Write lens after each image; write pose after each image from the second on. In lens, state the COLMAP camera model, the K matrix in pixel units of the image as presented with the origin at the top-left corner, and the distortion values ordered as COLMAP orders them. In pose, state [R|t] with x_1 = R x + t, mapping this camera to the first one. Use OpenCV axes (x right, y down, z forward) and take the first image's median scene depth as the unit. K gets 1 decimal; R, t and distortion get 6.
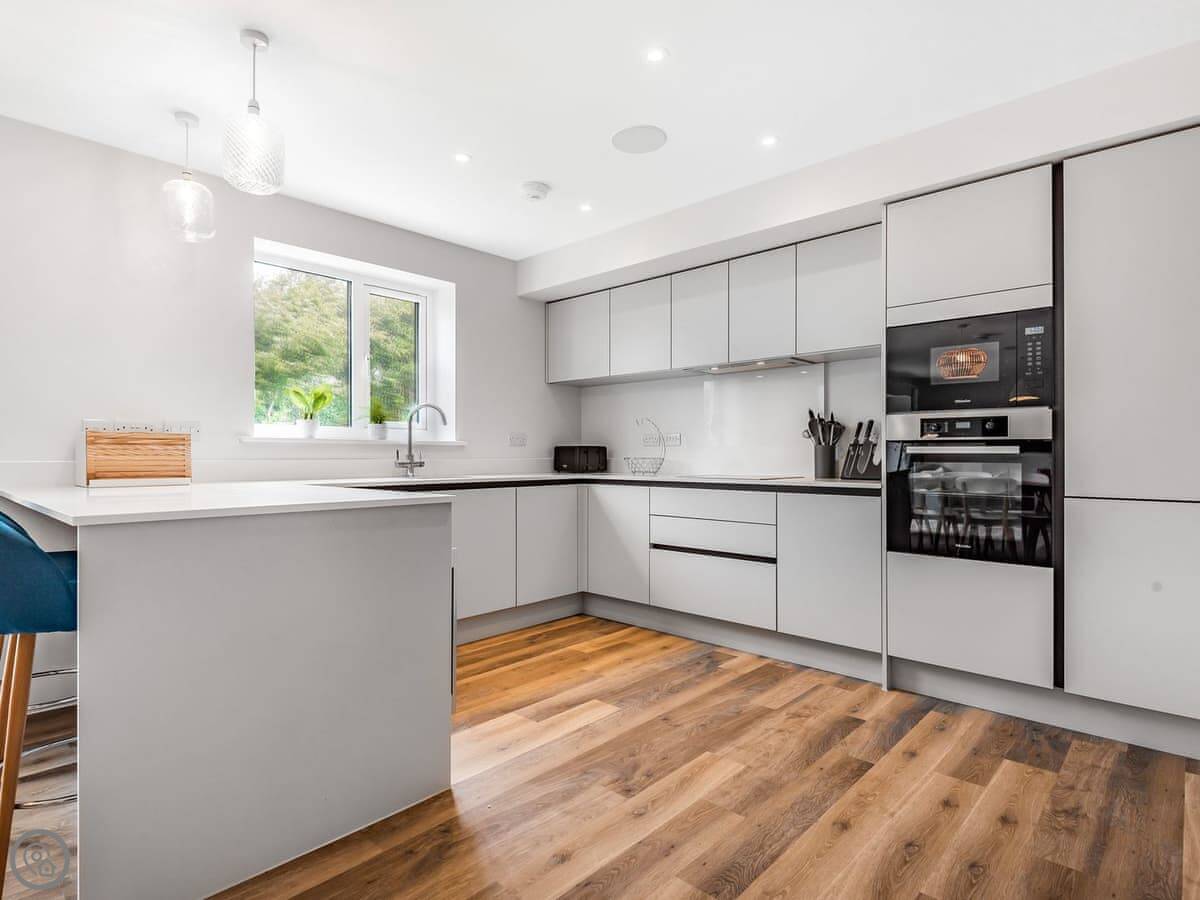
lens RADIAL K [[650.3, 0, 606.8], [0, 650.3, 452.3], [0, 0, 1]] dist [0.028559, -0.012184]
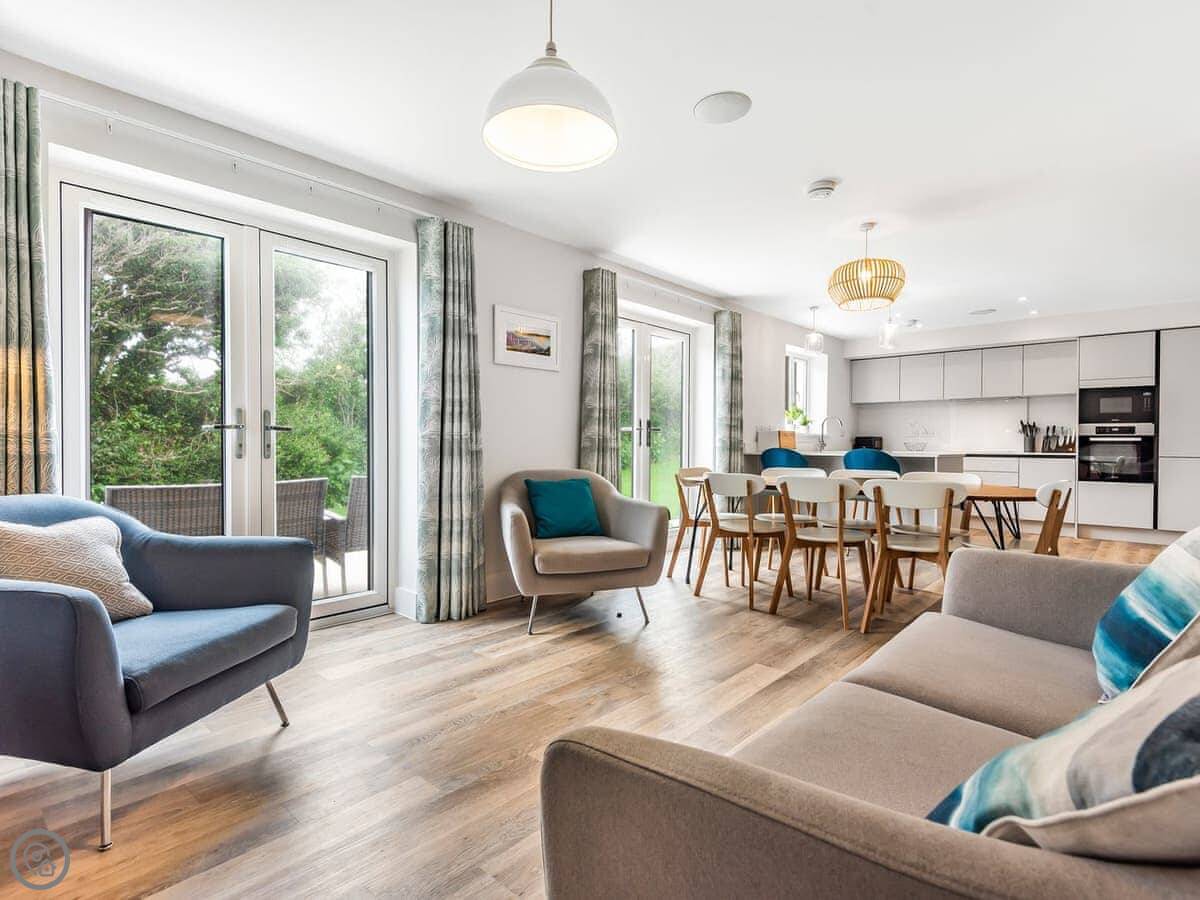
lens RADIAL K [[650.3, 0, 592.3], [0, 650.3, 445.9], [0, 0, 1]] dist [0.028559, -0.012184]
pose [[0.999520, 0.005726, 0.030448, -1.481720], [-0.005862, 0.999973, 0.004392, 0.021572], [-0.030422, -0.004568, 0.999527, -1.414529]]
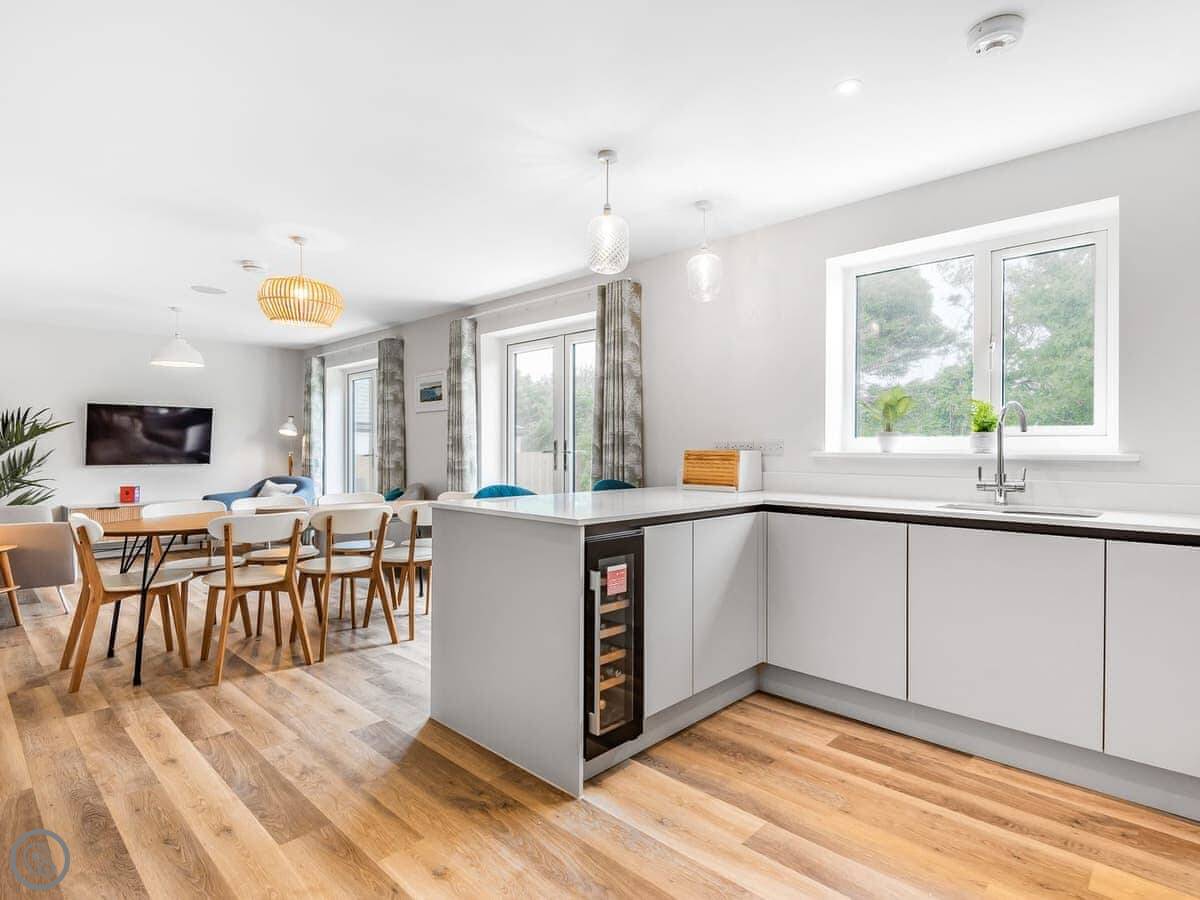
lens RADIAL K [[650.3, 0, 610.0], [0, 650.3, 450.5], [0, 0, 1]] dist [0.028559, -0.012184]
pose [[-0.033356, 0.011311, -0.999380, 0.634427], [0.004881, 0.999926, 0.011155, -0.047461], [0.999432, -0.004506, -0.033408, 0.855815]]
